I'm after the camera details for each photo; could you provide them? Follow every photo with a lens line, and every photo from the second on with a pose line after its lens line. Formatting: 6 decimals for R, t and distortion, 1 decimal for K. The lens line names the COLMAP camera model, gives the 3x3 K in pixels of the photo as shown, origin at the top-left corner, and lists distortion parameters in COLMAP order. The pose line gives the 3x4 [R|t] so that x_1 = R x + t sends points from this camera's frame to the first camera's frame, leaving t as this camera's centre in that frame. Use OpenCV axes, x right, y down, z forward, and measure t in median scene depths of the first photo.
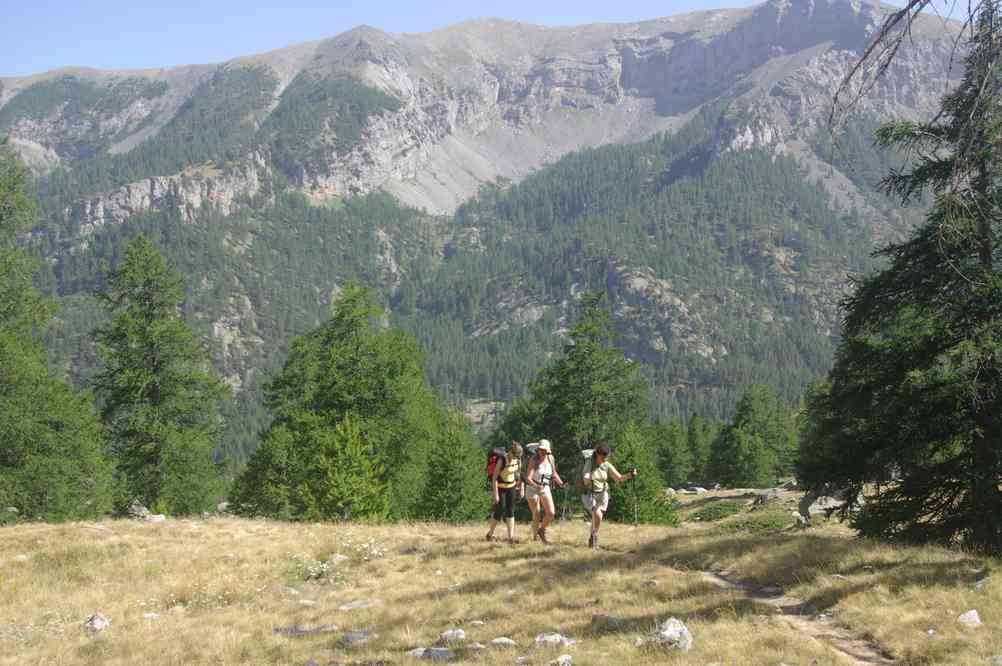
lens RADIAL K [[1225.2, 0, 501.0], [0, 1225.2, 333.0], [0, 0, 1]] dist [0.003631, 0.003628]
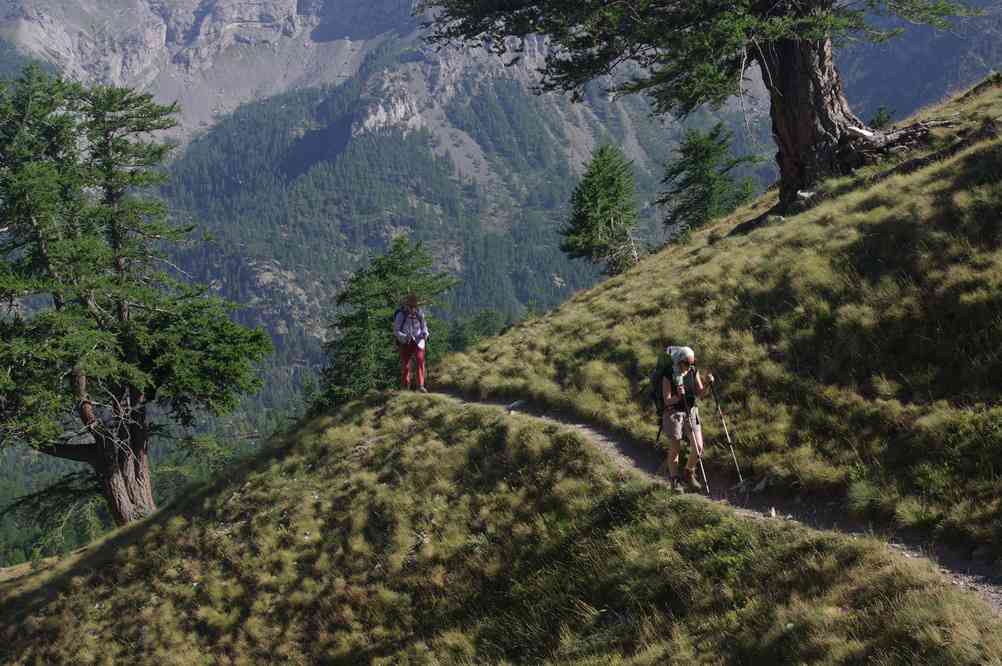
lens RADIAL K [[1757.6, 0, 501.0], [0, 1757.6, 333.0], [0, 0, 1]] dist [0.056142, 0.142261]
pose [[0.989645, -0.078379, 0.120245, 0.100222], [0.068003, 0.993788, 0.088100, -0.094783], [-0.126403, -0.079010, 0.988827, -0.566049]]
